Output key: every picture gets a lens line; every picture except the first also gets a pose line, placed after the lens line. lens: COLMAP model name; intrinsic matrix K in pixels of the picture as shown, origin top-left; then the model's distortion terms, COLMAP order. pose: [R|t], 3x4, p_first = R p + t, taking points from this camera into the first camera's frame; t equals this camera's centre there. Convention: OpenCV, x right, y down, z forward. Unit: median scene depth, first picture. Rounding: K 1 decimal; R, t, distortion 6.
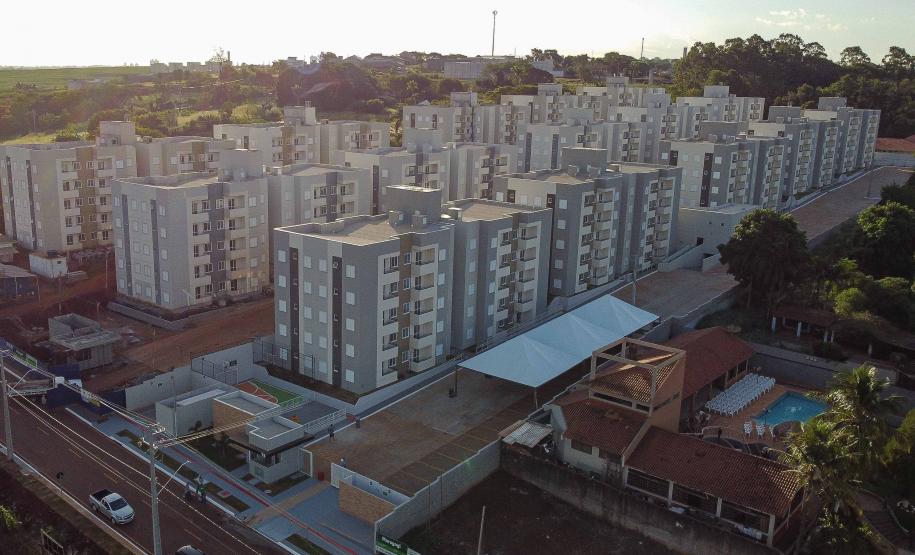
lens RADIAL K [[738.4, 0, 459.2], [0, 738.4, 262.3], [0, 0, 1]] dist [0.001804, 0.002242]
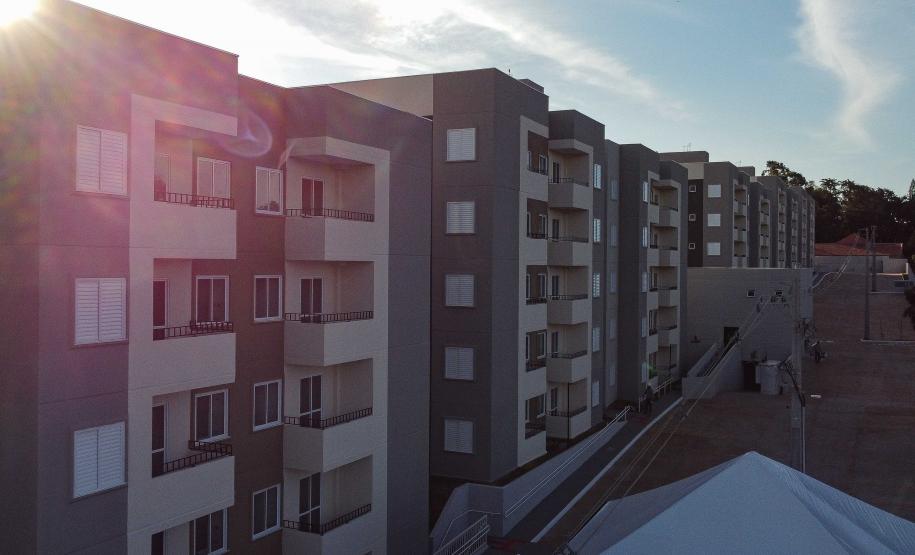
lens RADIAL K [[872.9, 0, 457.5], [0, 872.9, 277.5], [0, 0, 1]] dist [0.000597, -0.003719]
pose [[0.977436, -0.028916, 0.209242, 0.064695], [0.068476, 0.980468, -0.184376, 0.029412], [-0.199824, 0.194544, 0.960325, 0.650155]]
